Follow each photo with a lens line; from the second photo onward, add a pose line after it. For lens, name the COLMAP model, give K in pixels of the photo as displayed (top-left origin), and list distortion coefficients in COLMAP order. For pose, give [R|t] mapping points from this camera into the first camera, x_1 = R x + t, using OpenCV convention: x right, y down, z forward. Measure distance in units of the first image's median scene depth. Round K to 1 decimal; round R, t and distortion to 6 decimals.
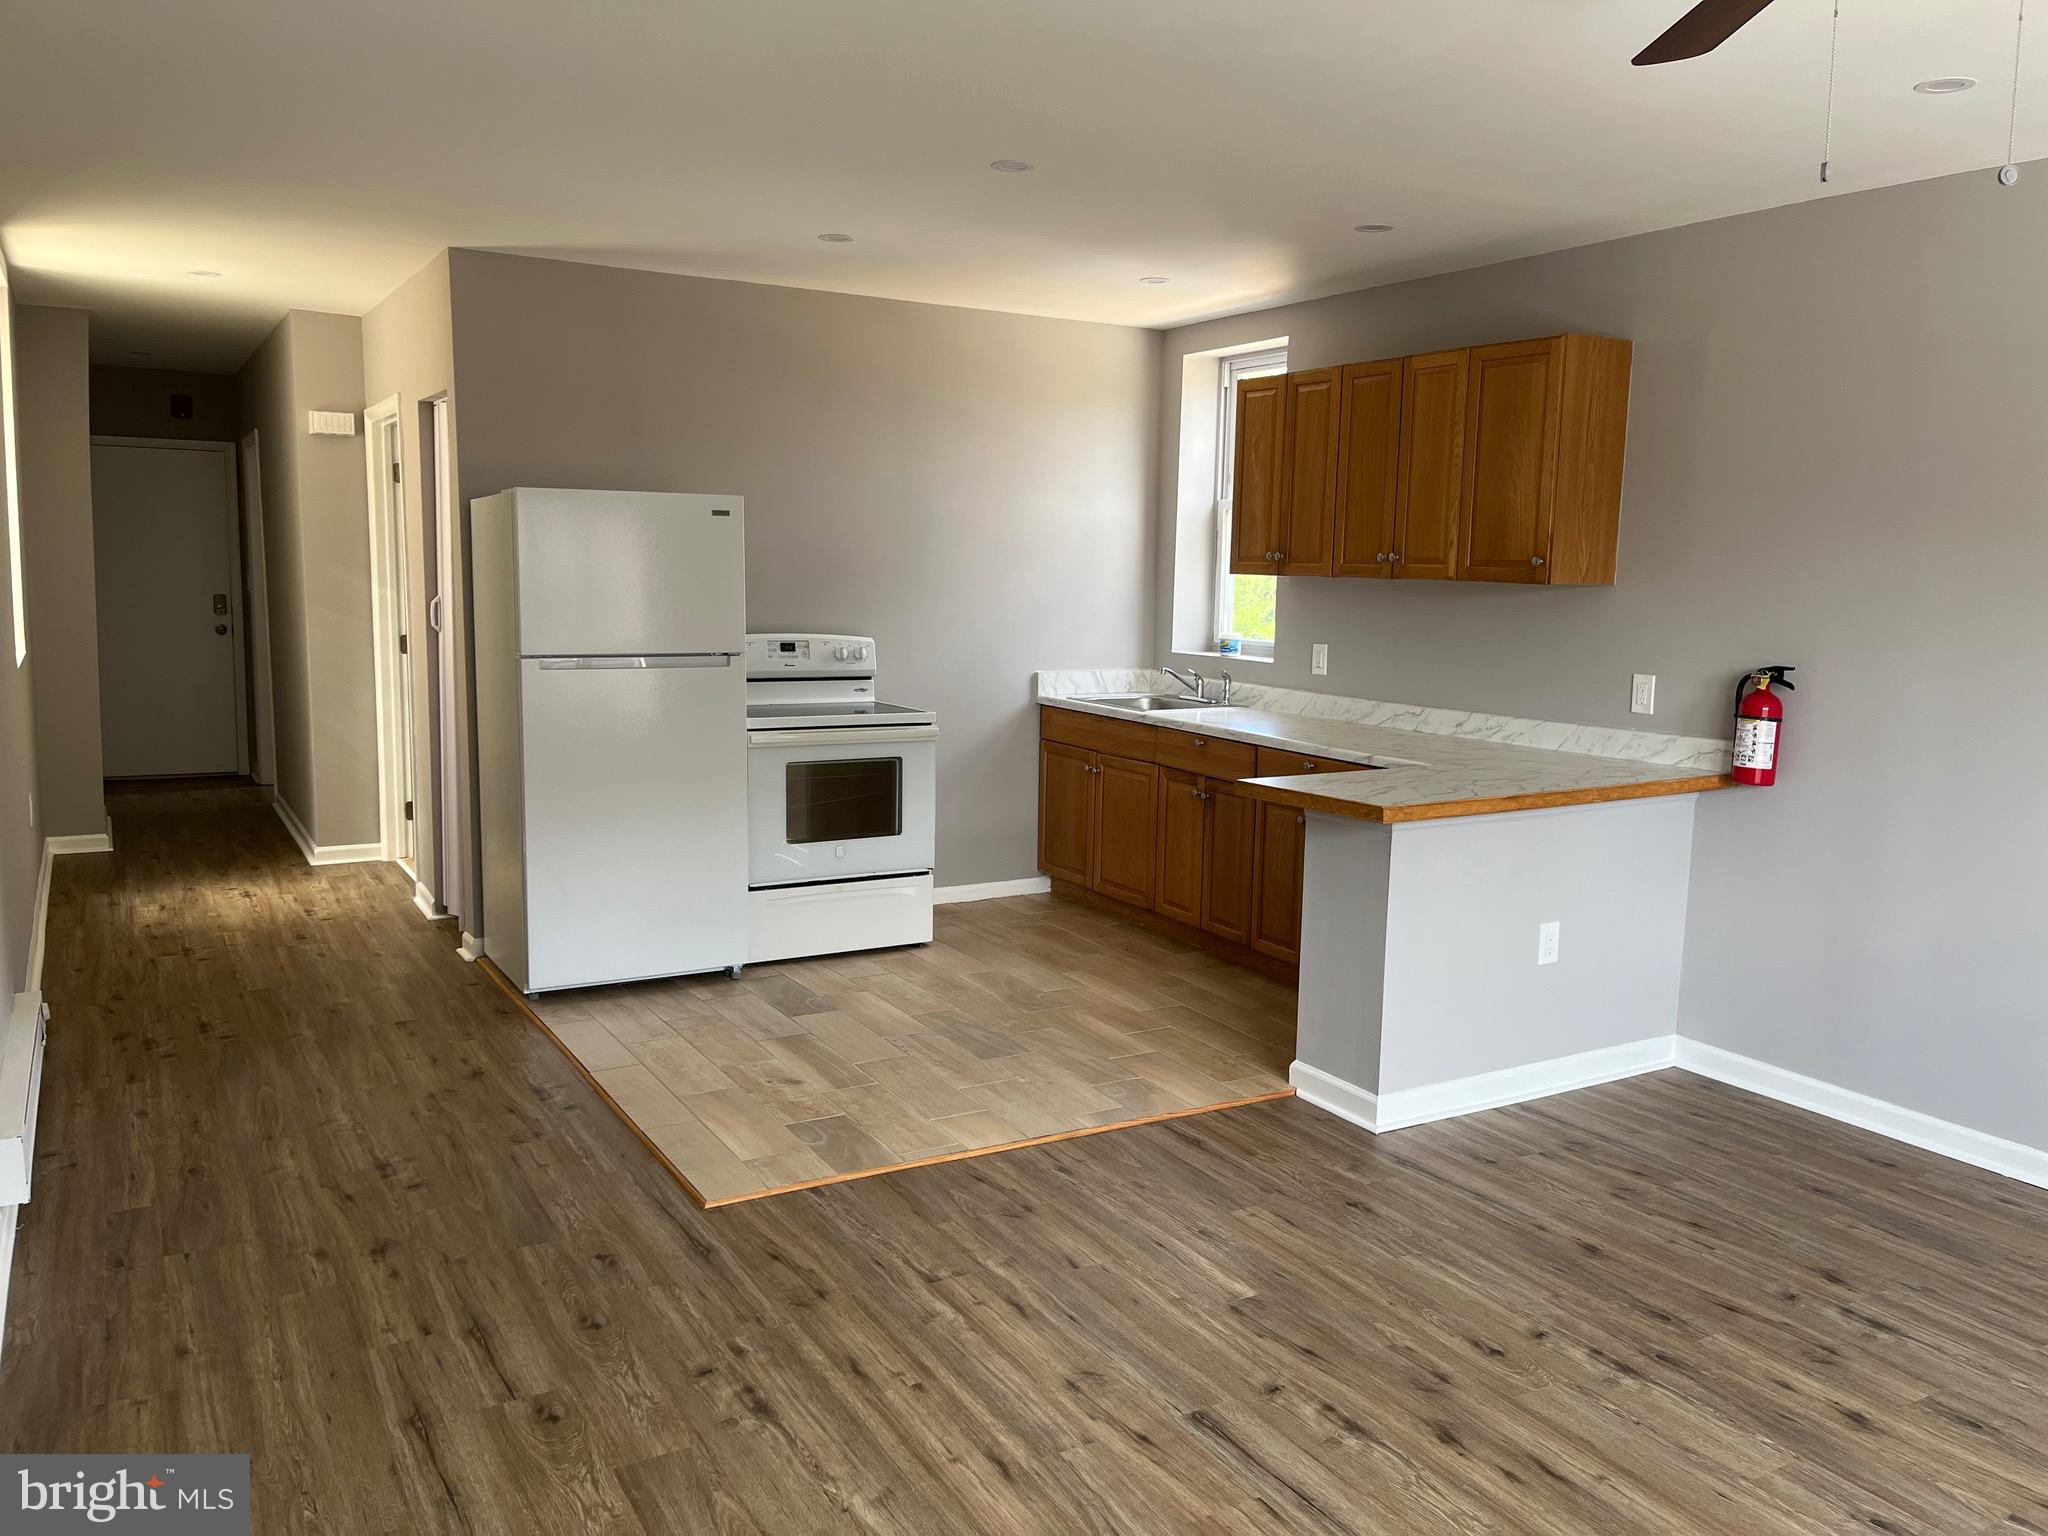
lens RADIAL K [[1589.9, 0, 1028.9], [0, 1589.9, 764.0], [0, 0, 1]] dist [0.005168, -0.002040]
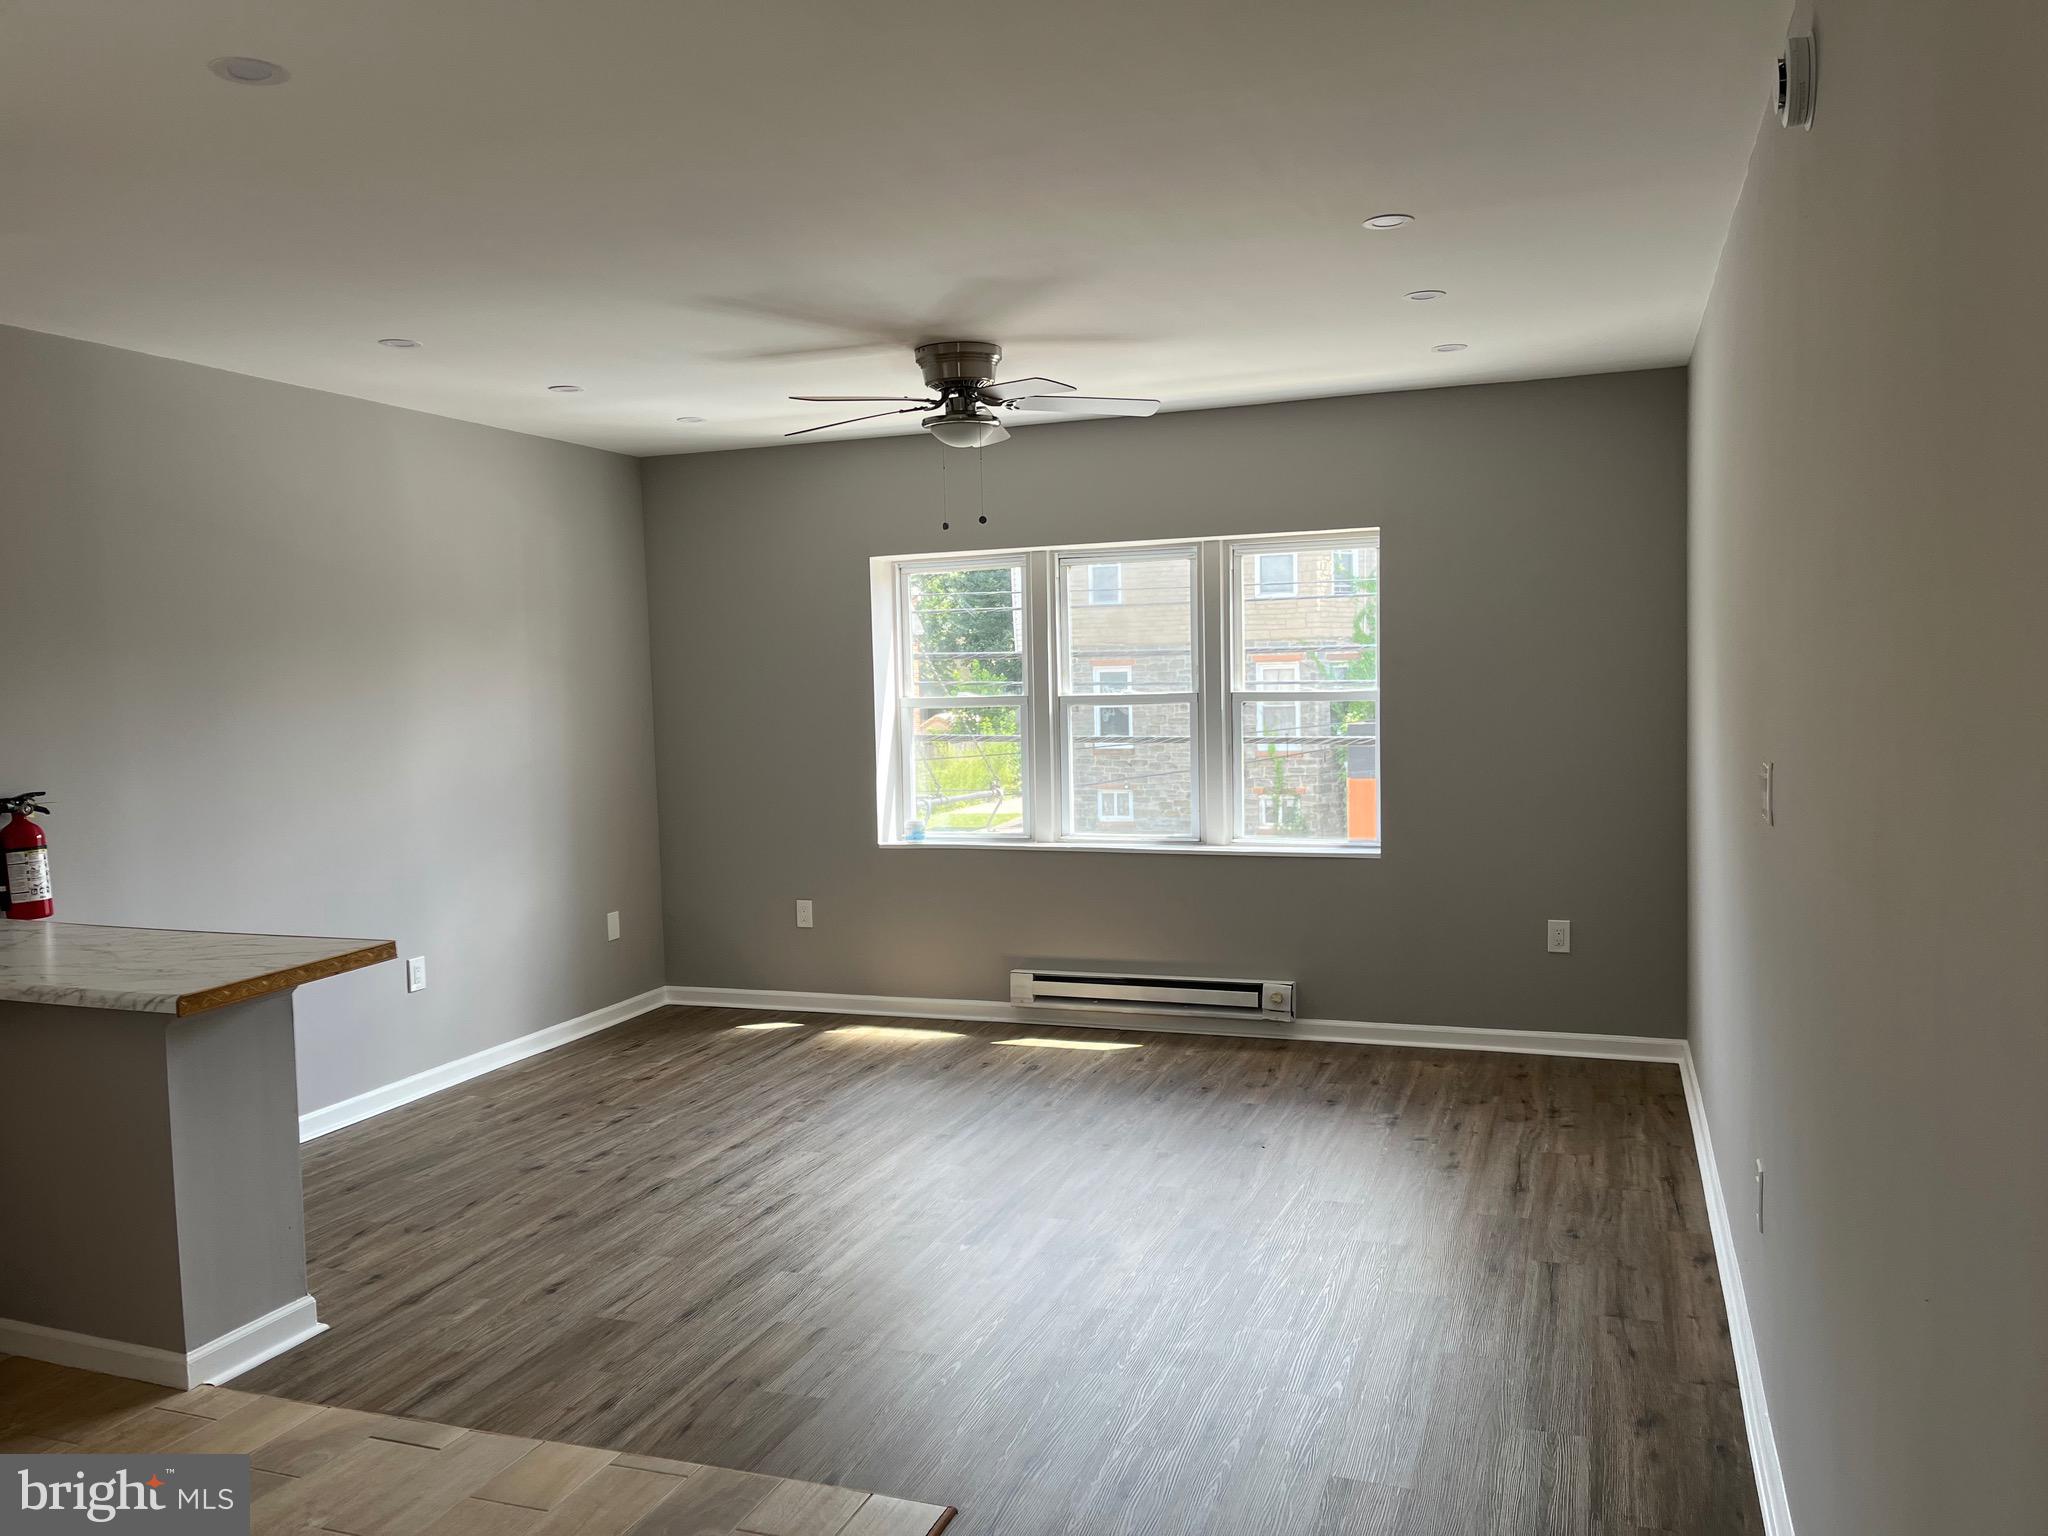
lens RADIAL K [[1589.9, 0, 1024.2], [0, 1589.9, 770.3], [0, 0, 1]] dist [0.005168, -0.002040]
pose [[-0.651286, -0.049732, 0.757201, -0.784639], [0.109697, 0.981198, 0.158797, -0.193860], [-0.750862, 0.186484, -0.633585, 1.382137]]
